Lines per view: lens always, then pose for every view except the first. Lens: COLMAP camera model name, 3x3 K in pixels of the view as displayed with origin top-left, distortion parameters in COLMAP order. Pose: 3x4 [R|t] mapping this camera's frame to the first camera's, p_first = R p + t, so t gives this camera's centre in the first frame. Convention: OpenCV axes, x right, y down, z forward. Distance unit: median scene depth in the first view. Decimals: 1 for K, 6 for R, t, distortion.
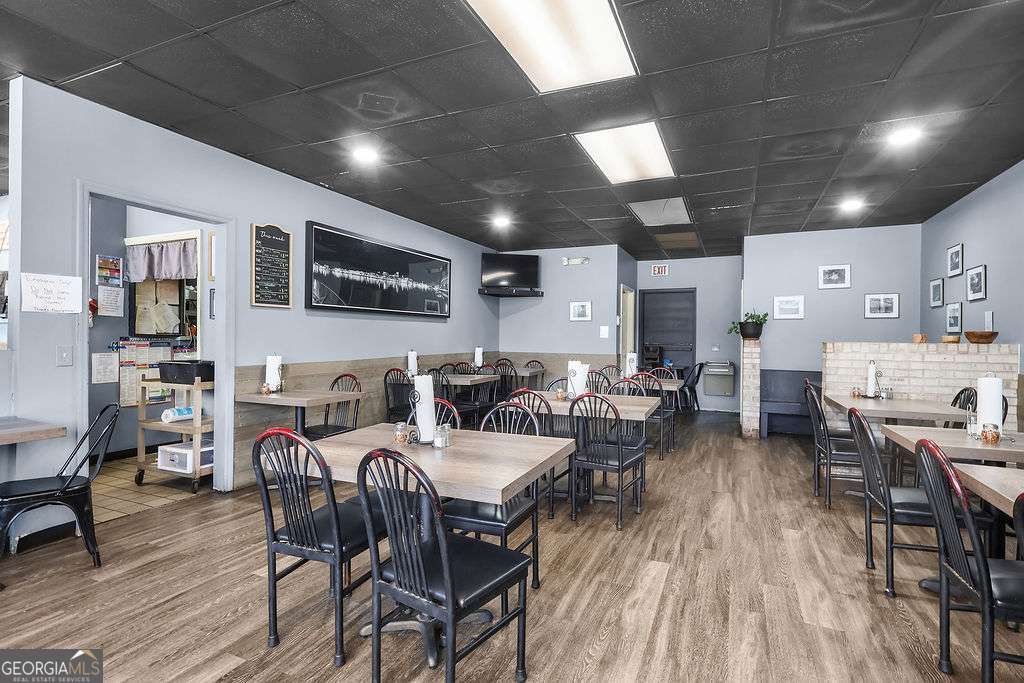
lens RADIAL K [[504.0, 0, 506.7], [0, 504.0, 338.9], [0, 0, 1]] dist [0.001597, 0.000950]
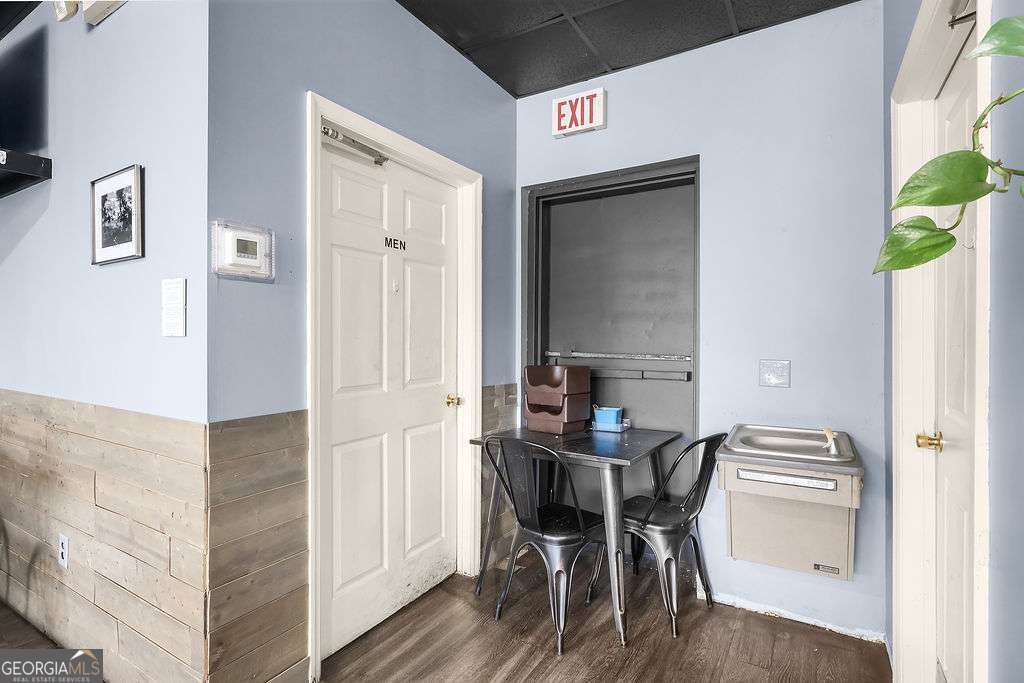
lens RADIAL K [[504.0, 0, 506.7], [0, 504.0, 338.9], [0, 0, 1]] dist [0.001597, 0.000950]
pose [[0.993381, -0.006713, -0.114669, 0.299775], [0.006198, 0.999969, -0.004852, -0.000003], [0.114698, 0.004109, 0.993392, 0.706958]]
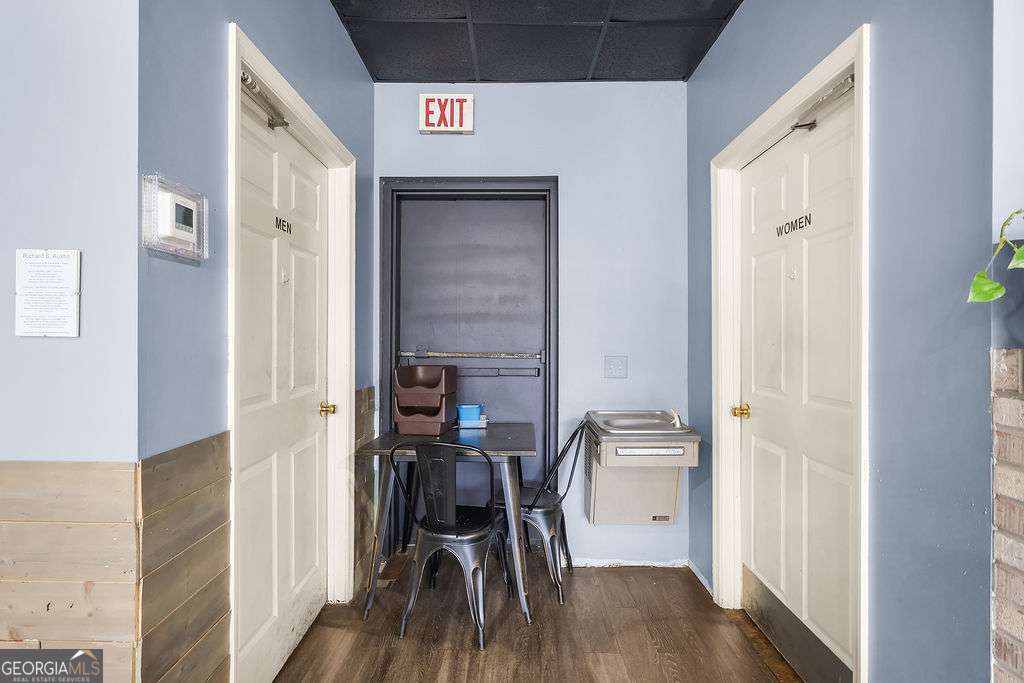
lens RADIAL K [[511.3, 0, 512.4], [0, 511.3, 336.2], [0, 0, 1]] dist [-0.000107, 0.000037]
pose [[0.909409, -0.004738, 0.415876, 0.215073], [0.006561, 0.999974, -0.002954, -0.001510], [-0.415851, 0.005415, 0.909416, 0.716284]]
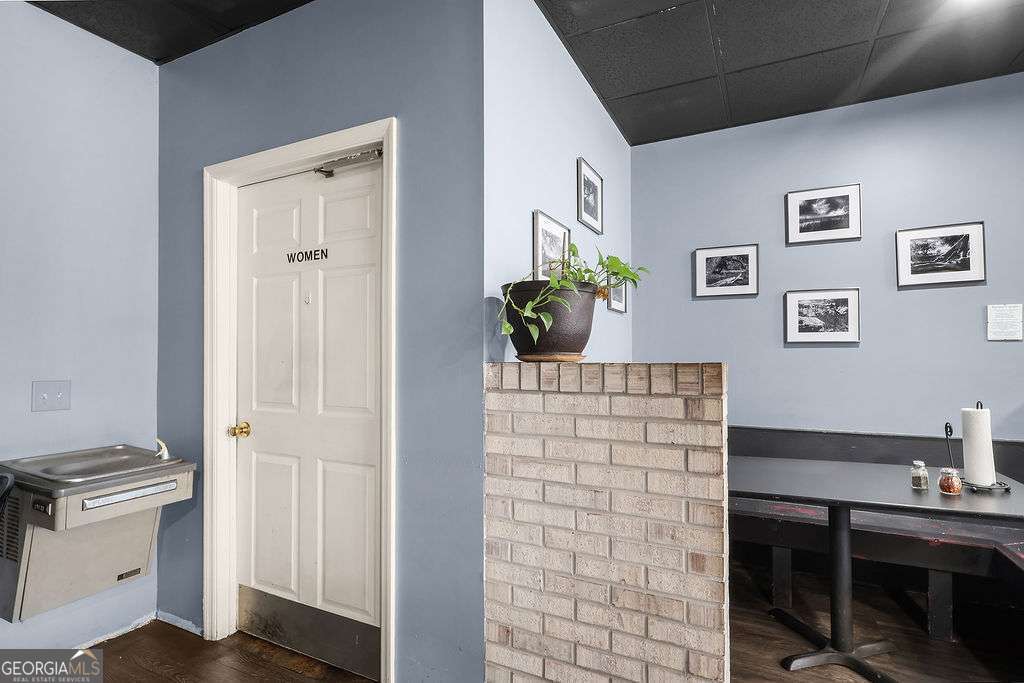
lens RADIAL K [[501.2, 0, 504.9], [0, 501.2, 344.2], [0, 0, 1]] dist [-0.000870, -0.001003]
pose [[0.037062, 0.015008, 0.999200, 0.180714], [0.004239, 0.999876, -0.015175, -0.002273], [-0.999304, 0.004798, 0.036993, 0.761261]]
